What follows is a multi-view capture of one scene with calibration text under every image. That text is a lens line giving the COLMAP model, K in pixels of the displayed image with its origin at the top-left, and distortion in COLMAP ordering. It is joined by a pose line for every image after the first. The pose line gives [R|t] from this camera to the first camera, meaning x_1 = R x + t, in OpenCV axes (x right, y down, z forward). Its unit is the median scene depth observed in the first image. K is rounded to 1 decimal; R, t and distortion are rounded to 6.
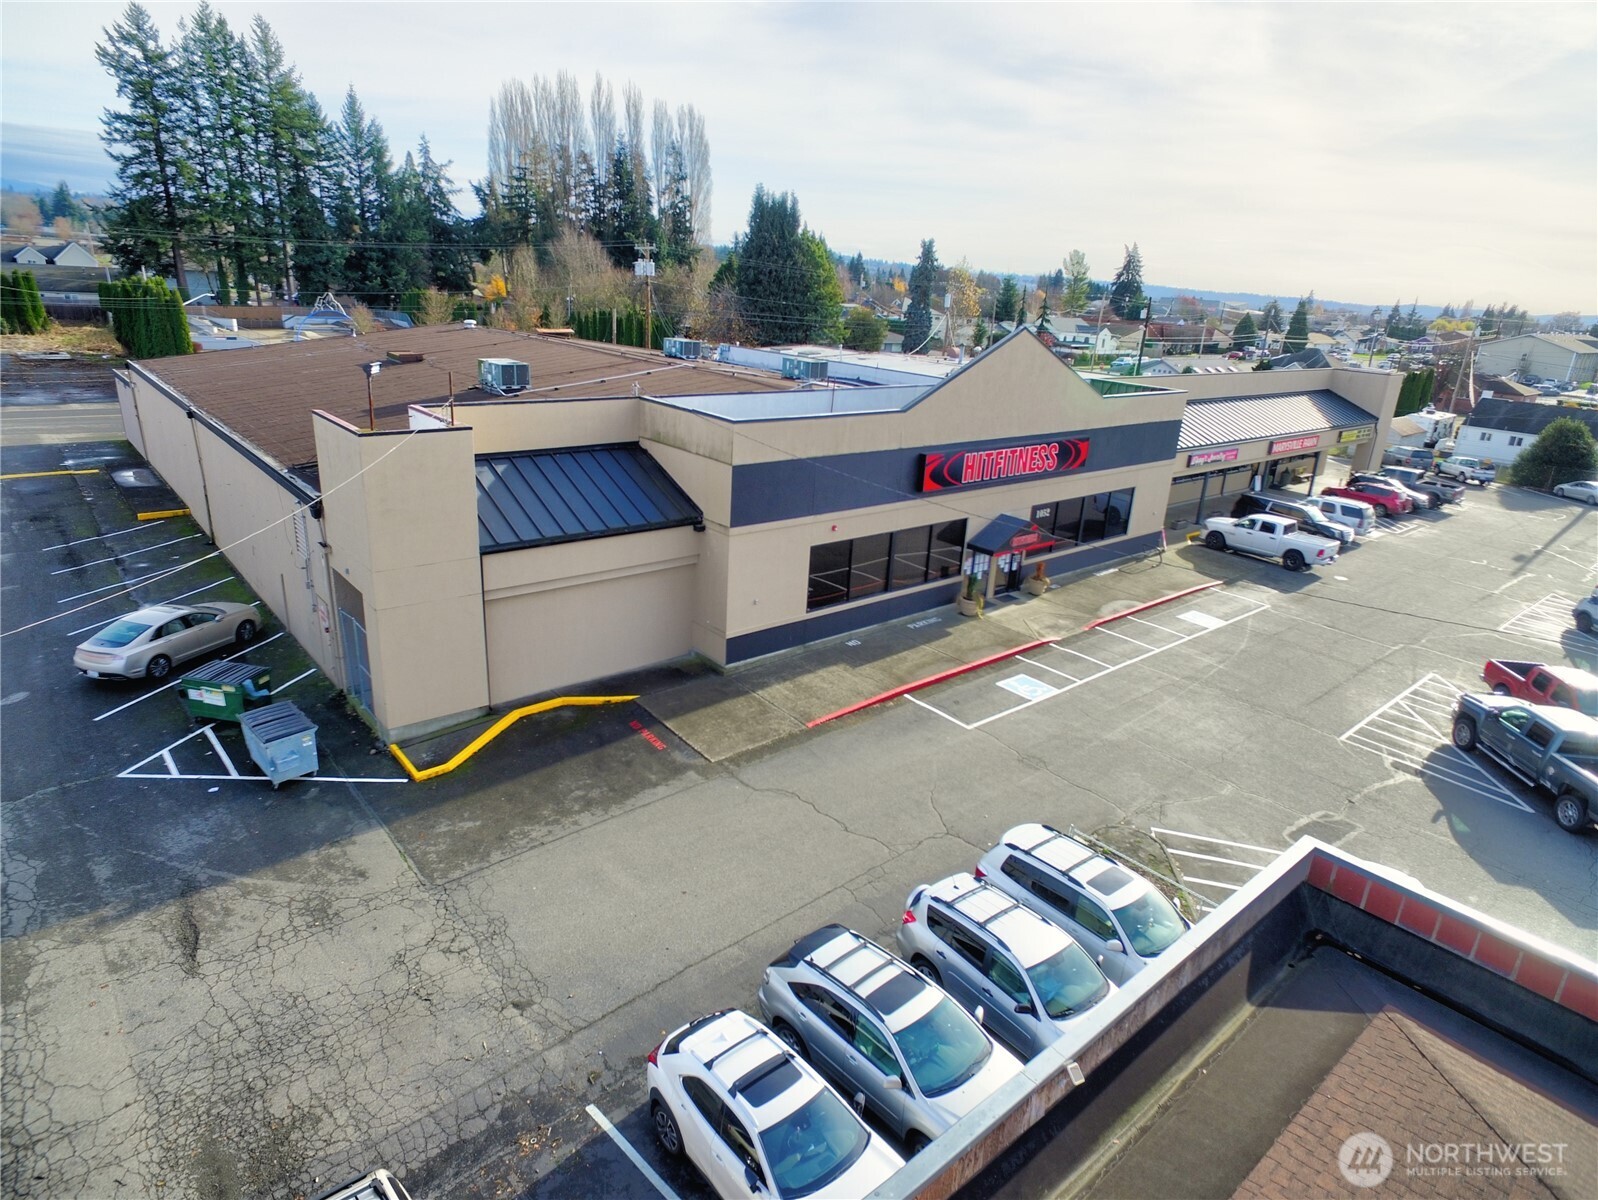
lens RADIAL K [[920.8, 0, 799.0], [0, 920.8, 600.0], [0, 0, 1]] dist [0.003064, 0.001649]
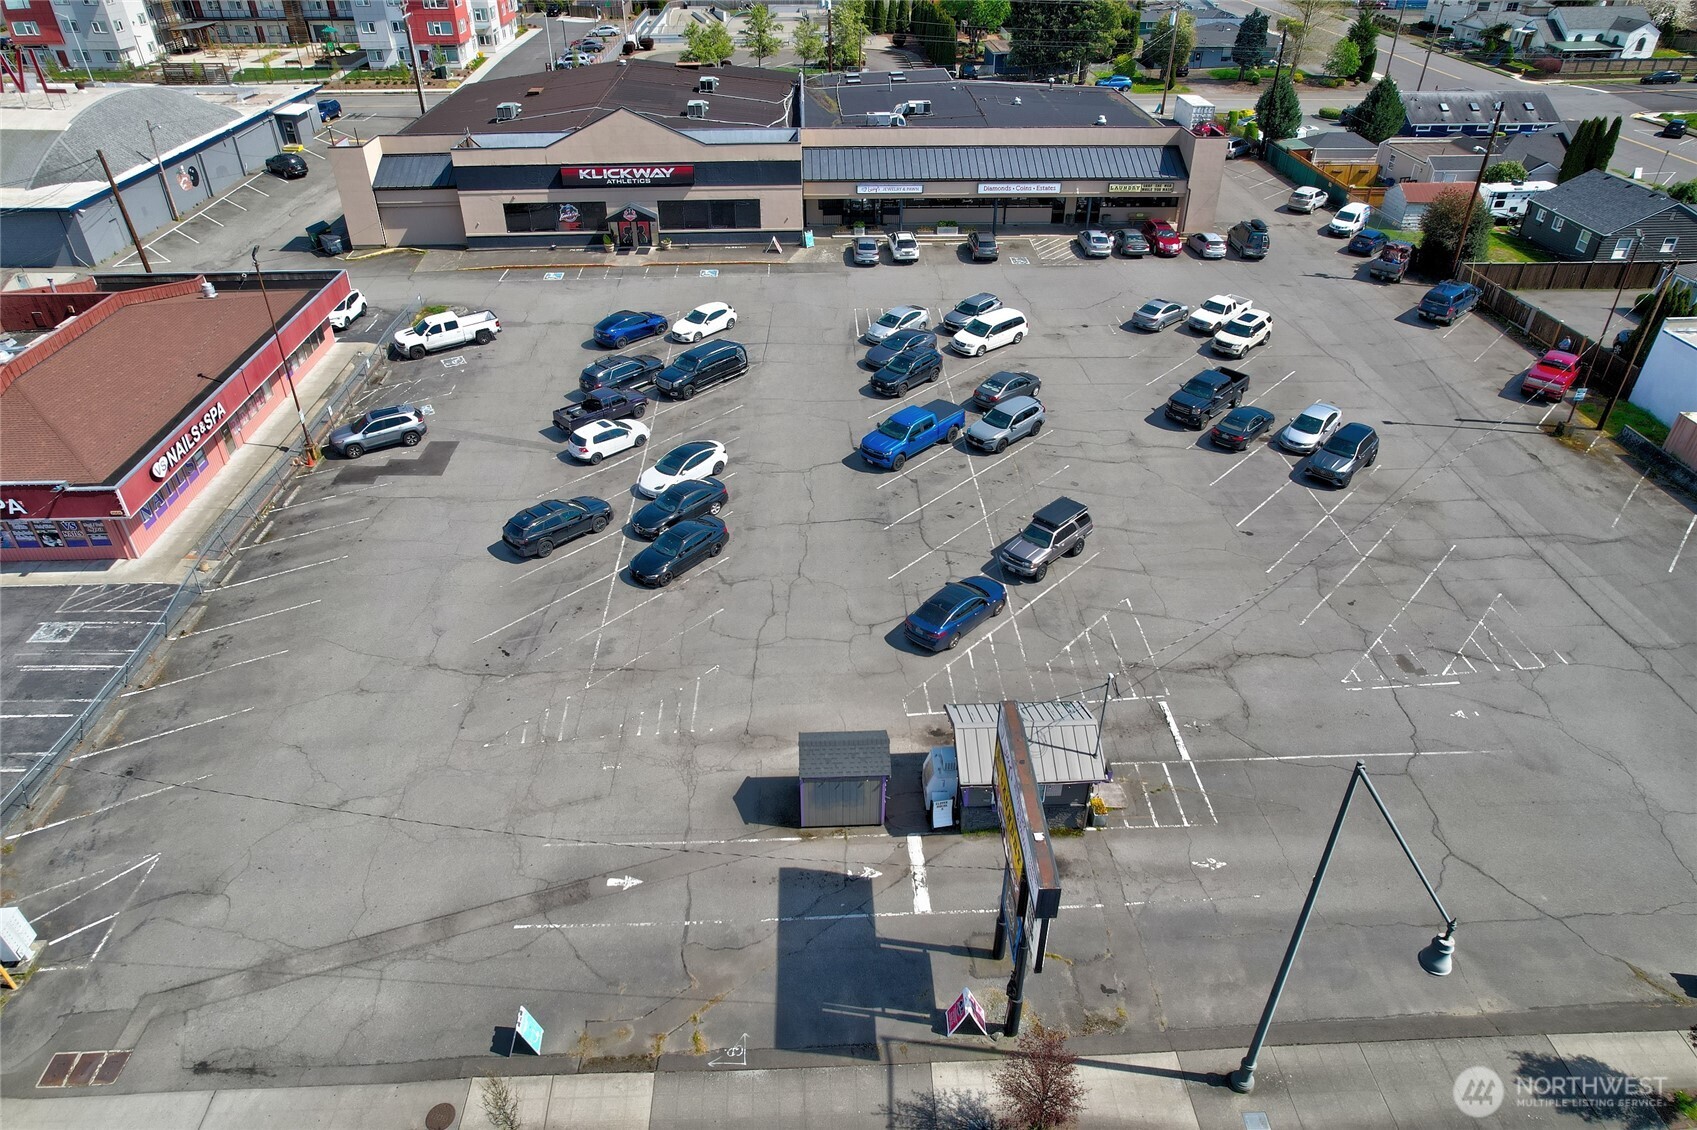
lens RADIAL K [[1082.6, 0, 848.5], [0, 1082.6, 565.0], [0, 0, 1]] dist [-0.064309, 0.052740]
pose [[0.783794, 0.298081, -0.544807, 2.098963], [-0.162850, 0.945230, 0.282878, -0.085863], [0.599289, -0.132997, 0.789408, -0.656388]]
